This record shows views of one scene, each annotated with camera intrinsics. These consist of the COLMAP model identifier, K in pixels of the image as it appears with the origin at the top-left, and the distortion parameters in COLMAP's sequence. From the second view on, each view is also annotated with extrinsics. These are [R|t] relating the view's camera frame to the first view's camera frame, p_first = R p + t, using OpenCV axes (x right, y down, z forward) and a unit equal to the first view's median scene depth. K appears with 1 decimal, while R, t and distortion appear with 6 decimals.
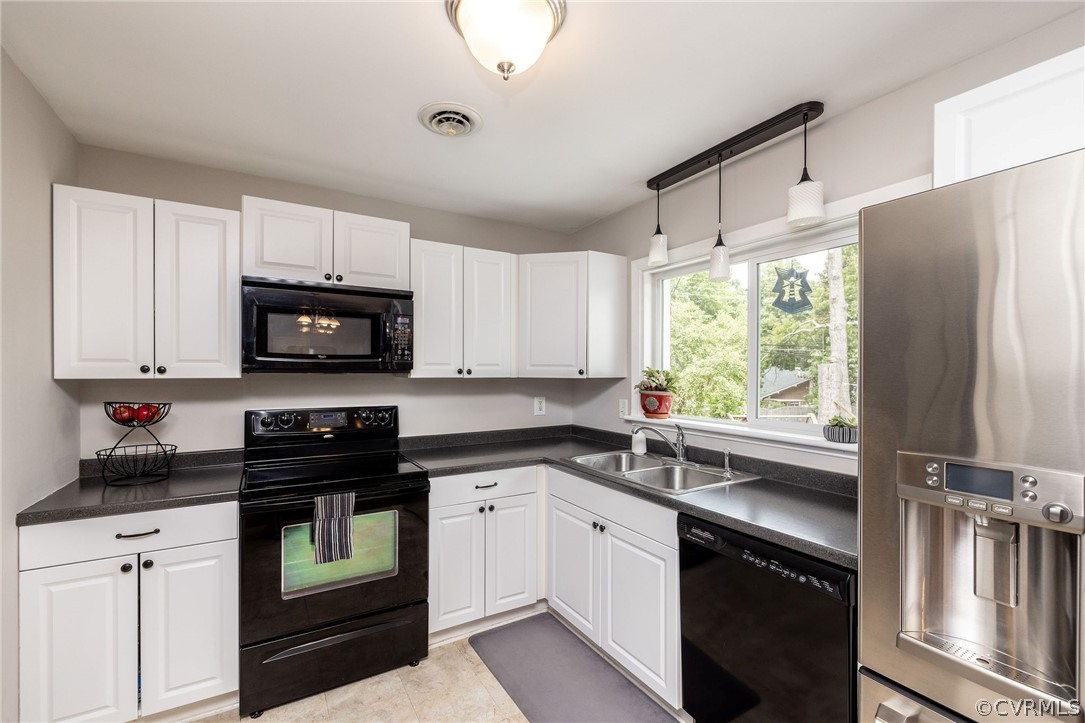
lens RADIAL K [[467.0, 0, 542.5], [0, 467.0, 361.5], [0, 0, 1]] dist [-0.003336, -0.000309]
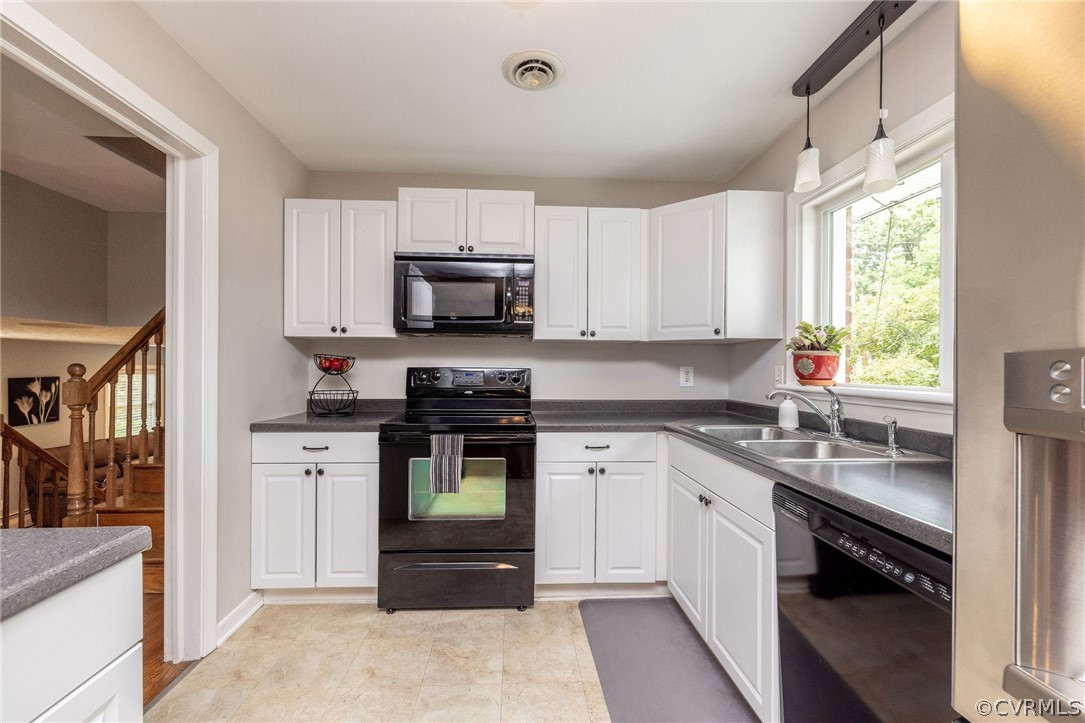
lens RADIAL K [[467.0, 0, 542.5], [0, 467.0, 361.5], [0, 0, 1]] dist [-0.003336, -0.000309]
pose [[0.880142, -0.002919, -0.474701, 0.245388], [0.001052, 0.999991, -0.004198, 0.095770], [0.474709, 0.003195, 0.880137, 0.100610]]
